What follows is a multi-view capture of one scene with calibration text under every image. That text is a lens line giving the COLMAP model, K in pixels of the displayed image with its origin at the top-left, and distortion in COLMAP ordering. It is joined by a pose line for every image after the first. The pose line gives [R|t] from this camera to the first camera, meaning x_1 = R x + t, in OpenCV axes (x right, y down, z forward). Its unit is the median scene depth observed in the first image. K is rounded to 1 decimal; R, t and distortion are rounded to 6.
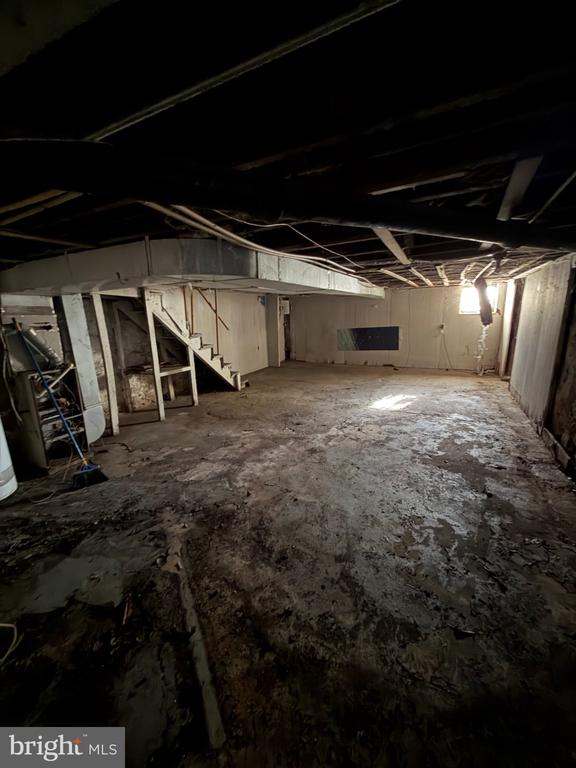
lens RADIAL K [[307.5, 0, 290.6], [0, 307.5, 383.9], [0, 0, 1]] dist [-0.000737, 0.000042]
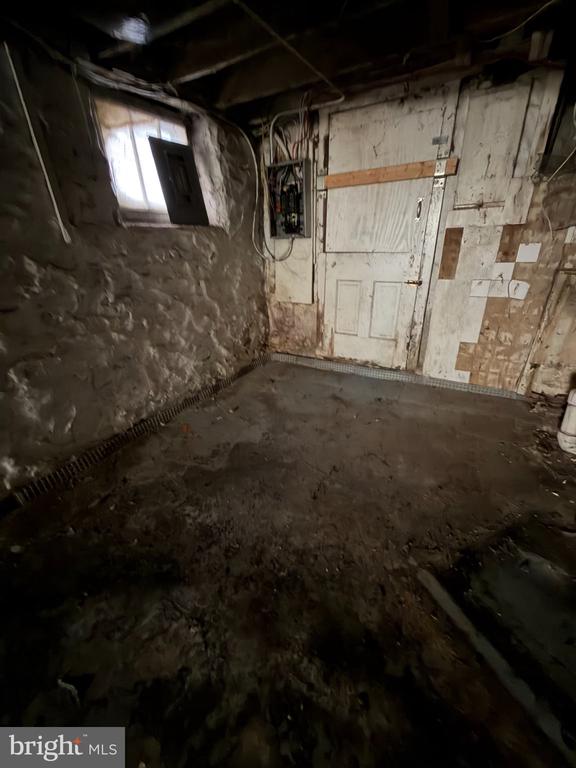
lens RADIAL K [[307.5, 0, 287.8], [0, 307.5, 385.1], [0, 0, 1]] dist [-0.000737, 0.000042]
pose [[-0.994631, 0.022040, 0.101113, 0.033152], [0.079308, 0.790022, 0.607928, 0.006409], [-0.066482, 0.612683, -0.787528, 0.506807]]
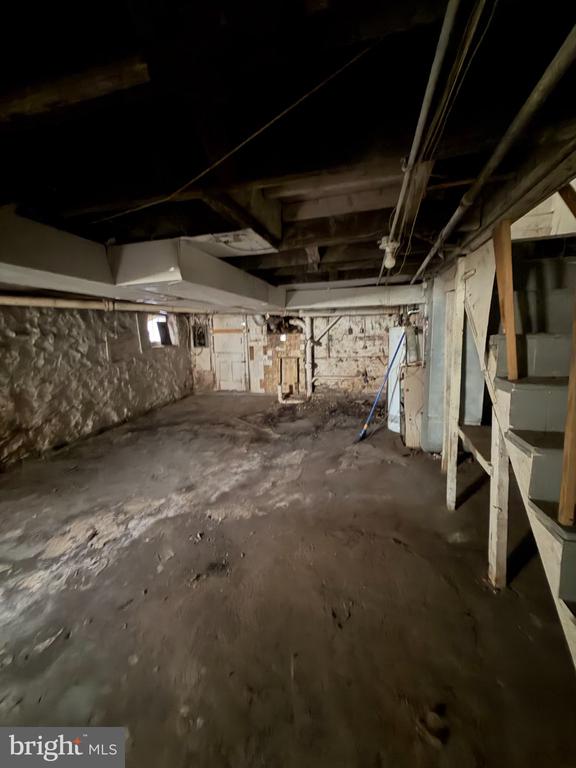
lens RADIAL K [[307.5, 0, 285.7], [0, 307.5, 382.8], [0, 0, 1]] dist [-0.000737, 0.000042]
pose [[-0.978649, 0.091122, -0.184238, -0.065989], [0.013548, 0.923008, 0.384543, -0.425840], [0.205094, 0.373837, -0.904535, 1.884962]]
